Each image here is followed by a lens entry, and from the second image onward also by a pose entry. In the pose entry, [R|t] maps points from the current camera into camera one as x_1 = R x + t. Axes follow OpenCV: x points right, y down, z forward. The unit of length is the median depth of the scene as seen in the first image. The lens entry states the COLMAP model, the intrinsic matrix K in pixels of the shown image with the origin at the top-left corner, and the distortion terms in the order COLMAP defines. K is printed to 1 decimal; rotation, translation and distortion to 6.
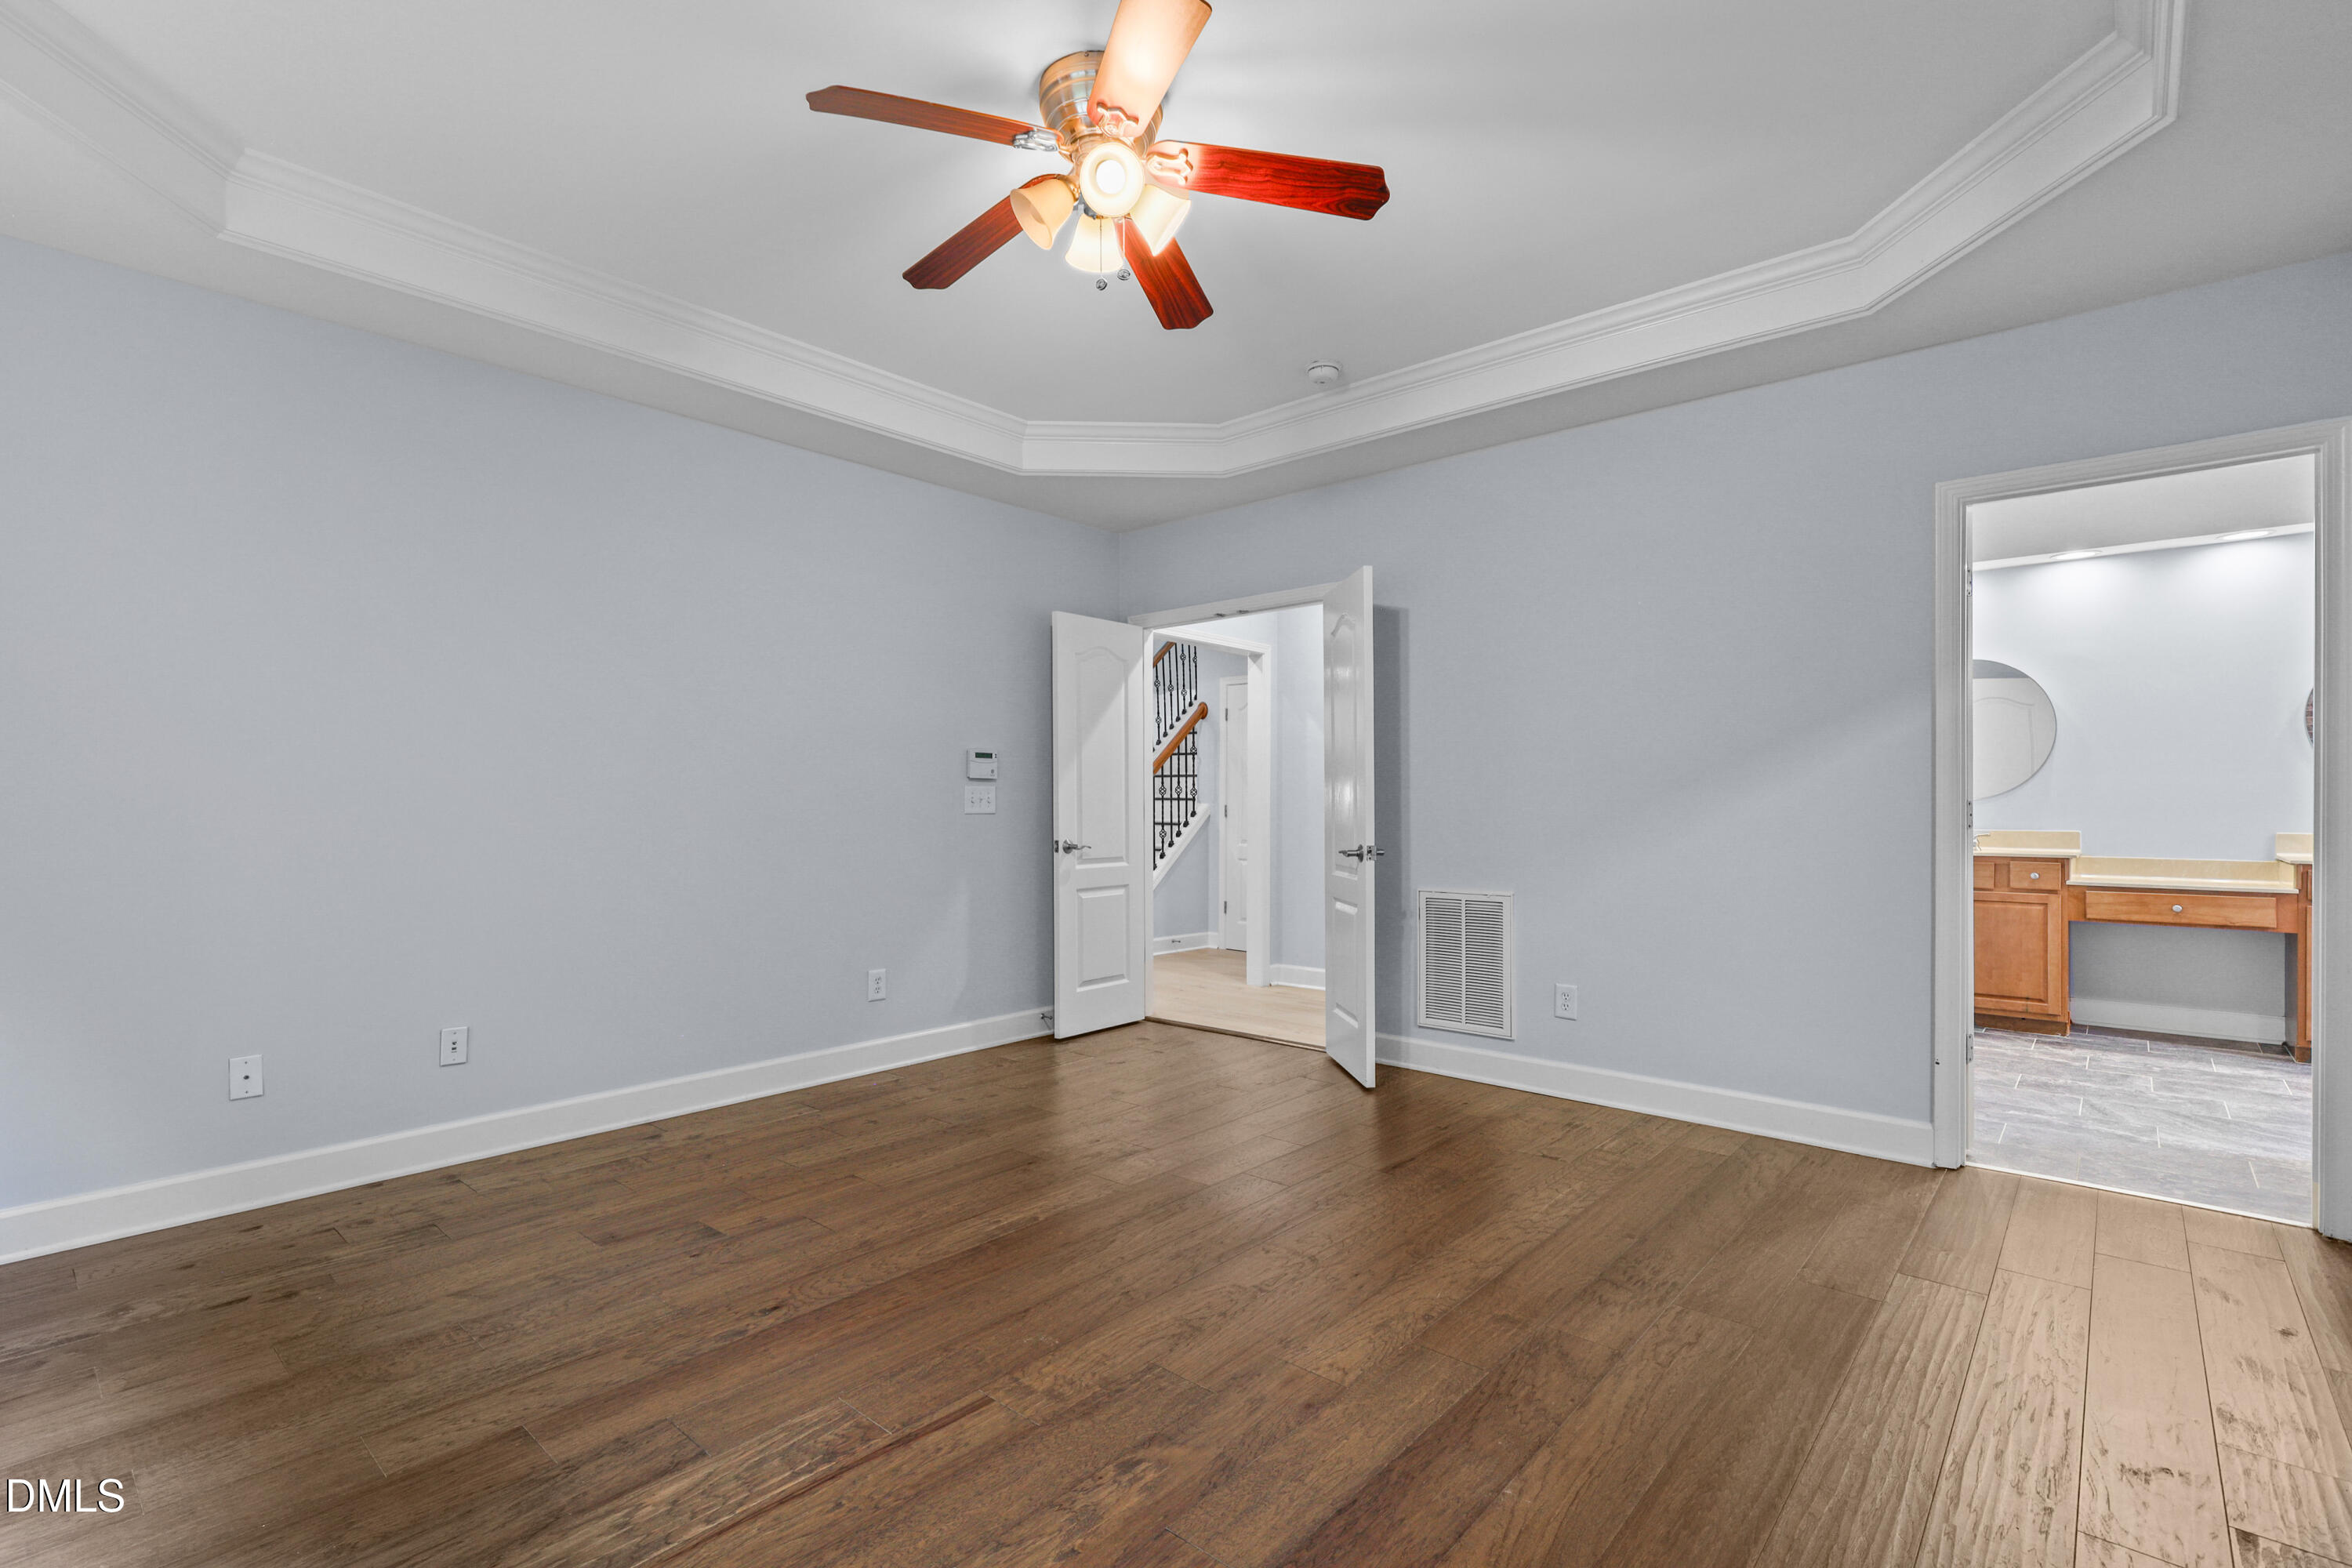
lens RADIAL K [[1068.8, 0, 1181.3], [0, 1068.8, 793.8], [0, 0, 1]] dist [0.000030, 0.000908]
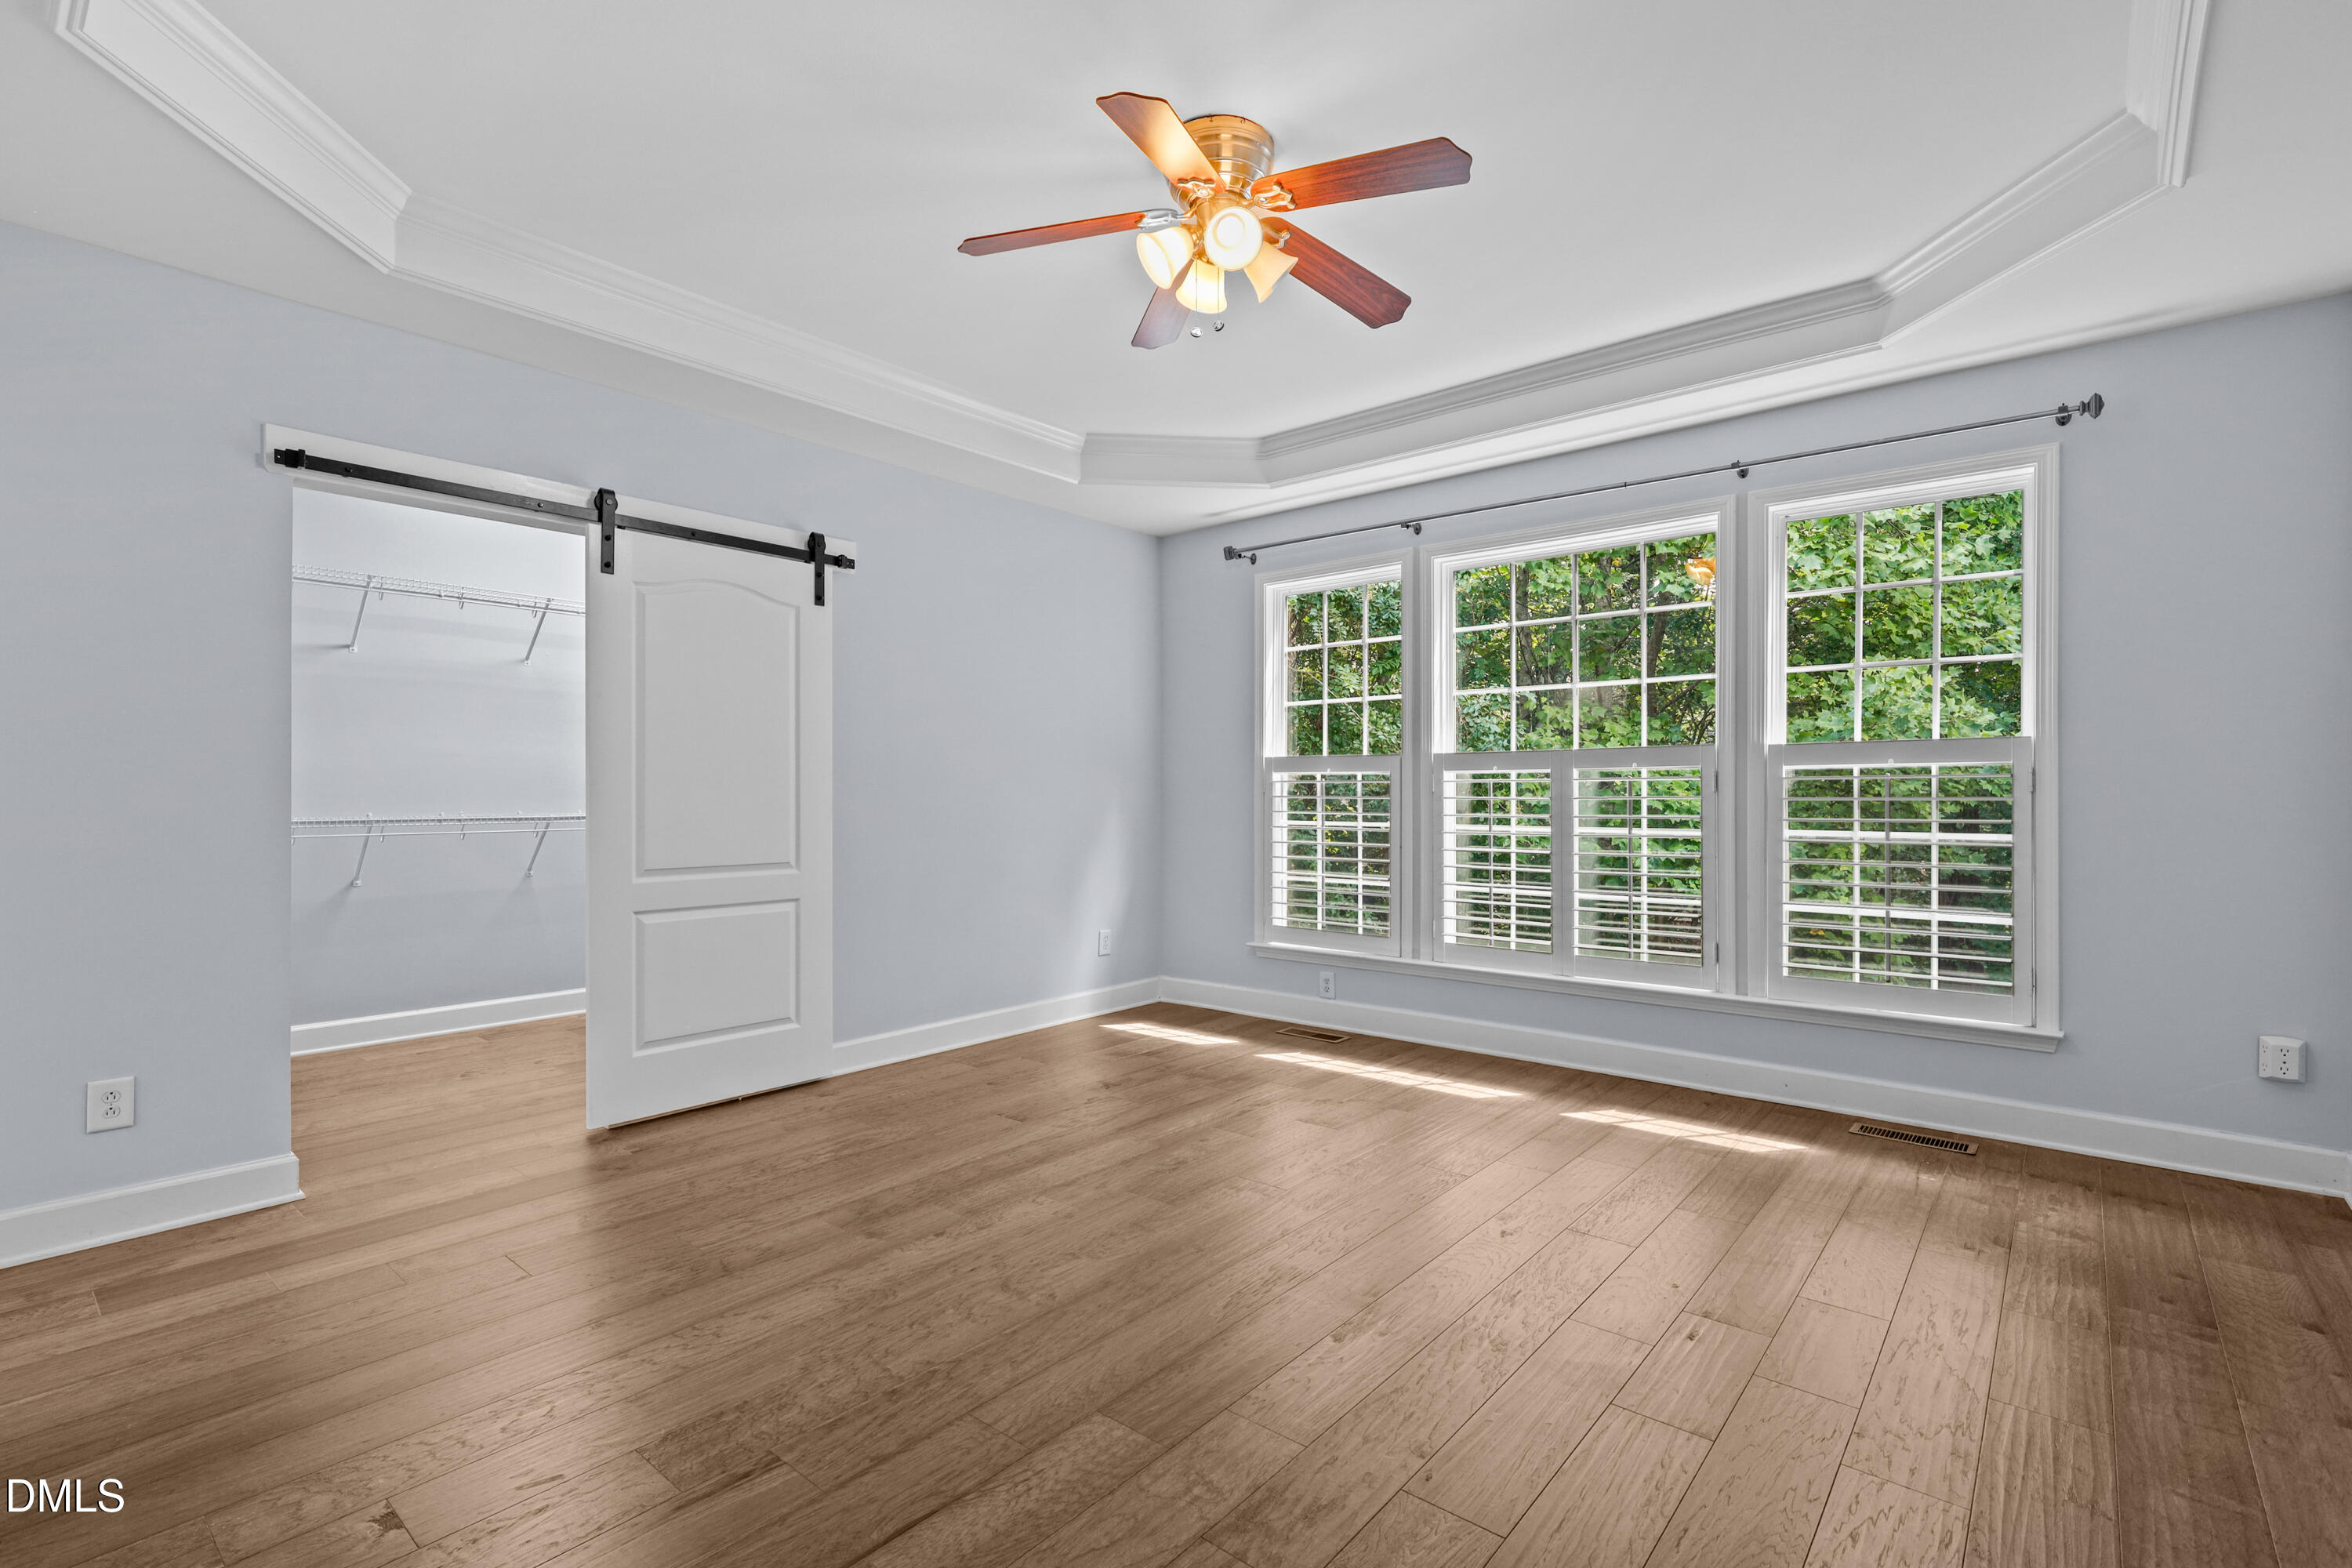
lens RADIAL K [[1068.8, 0, 1185.4], [0, 1068.8, 794.1], [0, 0, 1]] dist [0.000030, 0.000908]
pose [[-0.999772, 0.004449, -0.020895, -0.013303], [0.004605, 0.999962, -0.007398, 0.011730], [0.020862, -0.007493, -0.999754, 1.634367]]
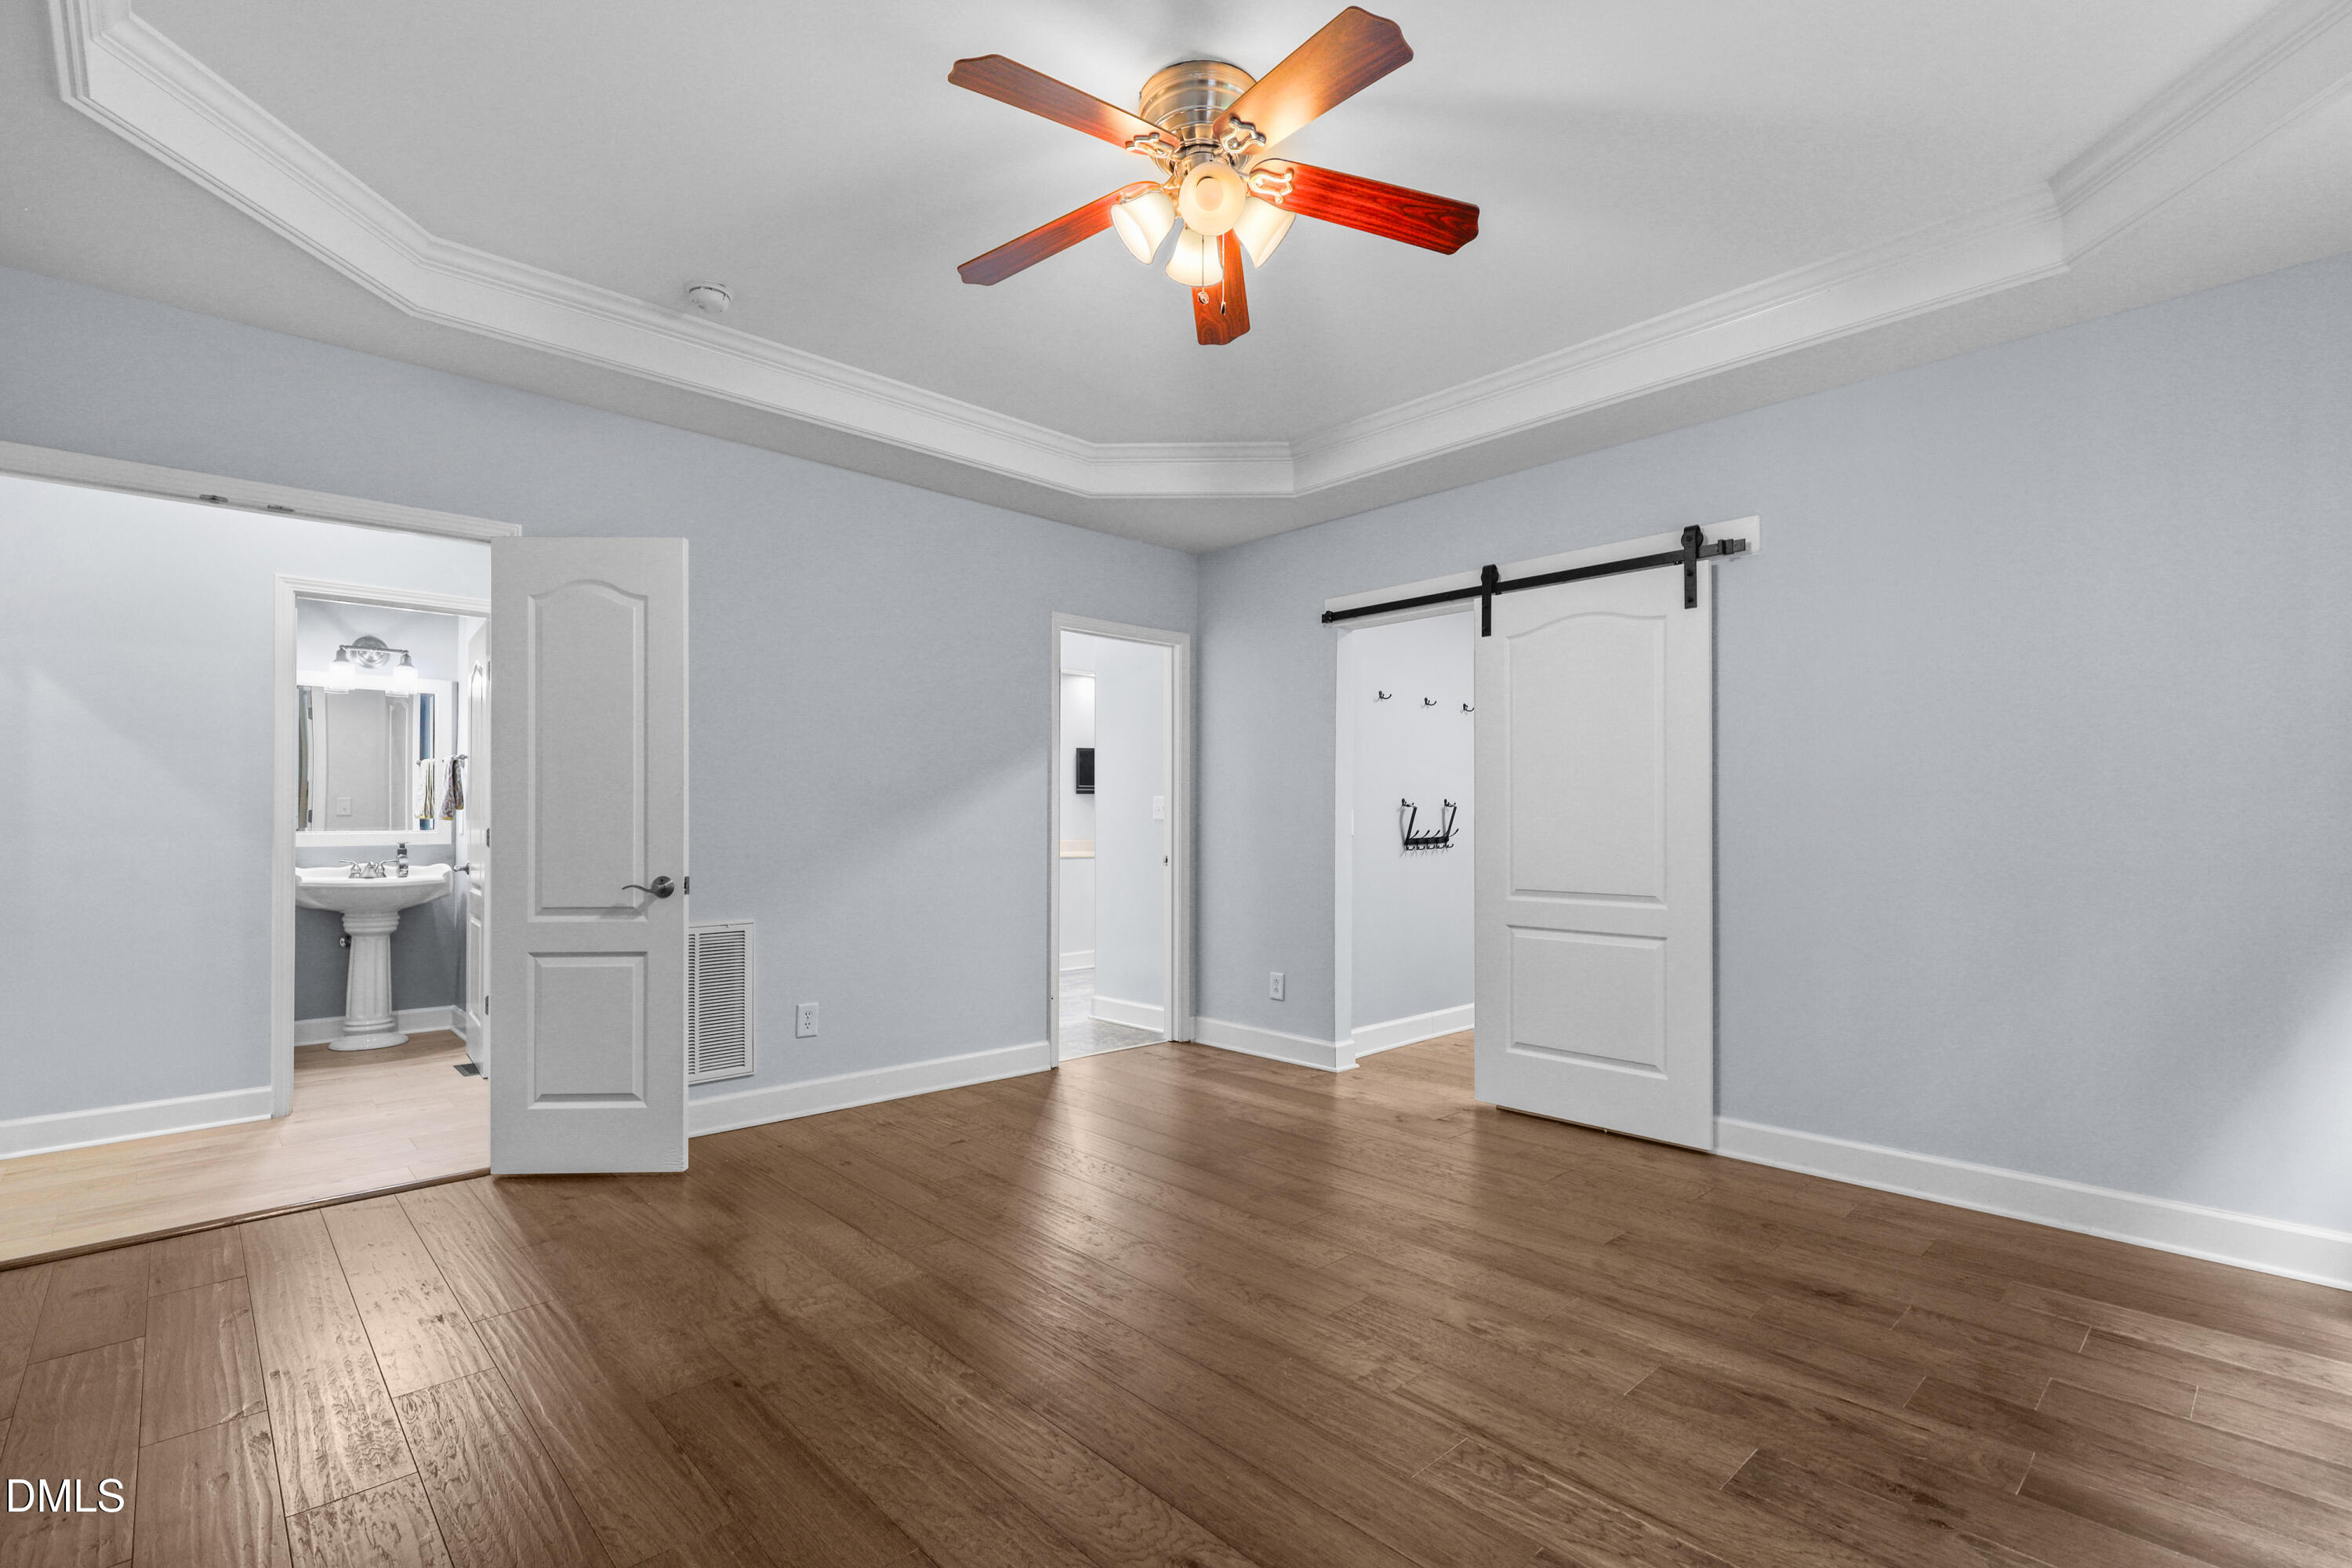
lens RADIAL K [[1068.8, 0, 1176.3], [0, 1068.8, 802.0], [0, 0, 1]] dist [0.000030, 0.000908]
pose [[0.100264, 0.022065, 0.994716, -0.817292], [-0.008788, 0.999735, -0.021290, 0.007190], [-0.994922, -0.006607, 0.100431, 0.721675]]
